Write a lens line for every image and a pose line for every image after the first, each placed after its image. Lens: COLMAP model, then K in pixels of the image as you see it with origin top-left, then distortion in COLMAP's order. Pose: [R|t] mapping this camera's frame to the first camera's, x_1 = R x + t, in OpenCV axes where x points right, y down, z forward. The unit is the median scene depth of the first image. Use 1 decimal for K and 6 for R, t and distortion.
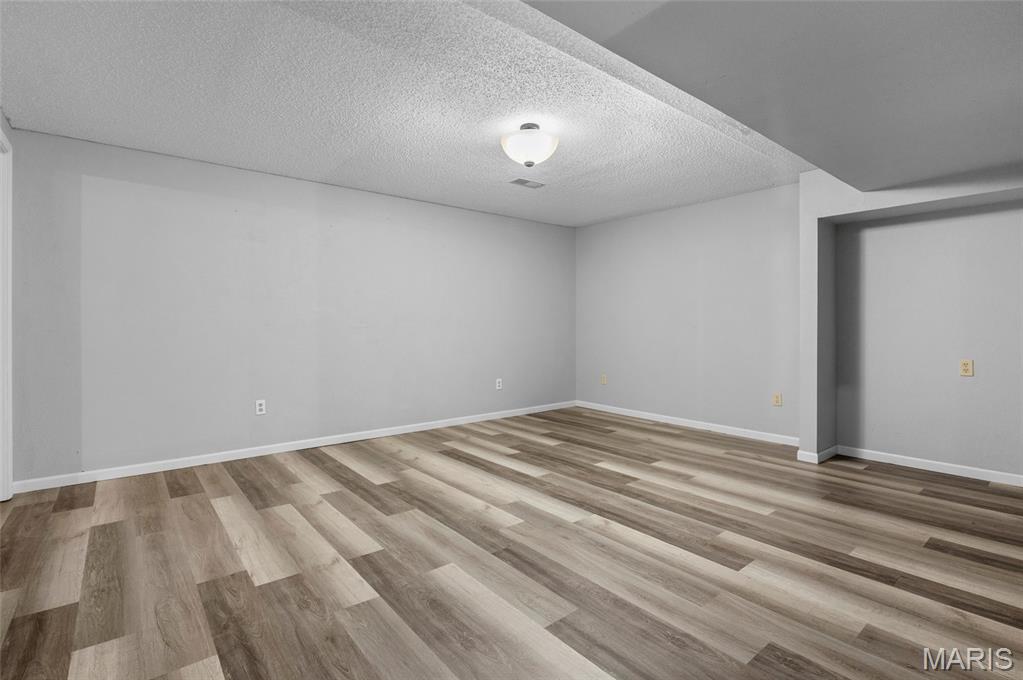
lens RADIAL K [[478.1, 0, 511.2], [0, 478.1, 323.4], [0, 0, 1]] dist [0.003074, 0.000089]
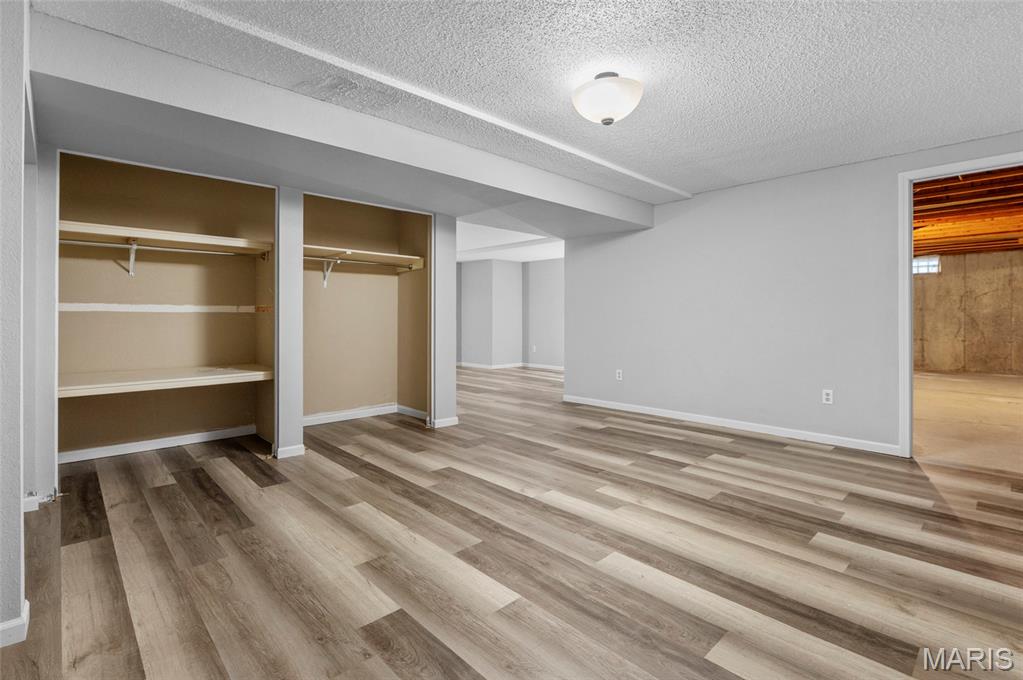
lens RADIAL K [[478.1, 0, 511.2], [0, 478.1, 323.4], [0, 0, 1]] dist [0.003074, 0.000089]
pose [[-0.997146, -0.001036, -0.075493, 0.288398], [-0.001817, 0.999946, 0.010269, 0.009567], [0.075478, 0.010377, -0.997093, 1.962820]]
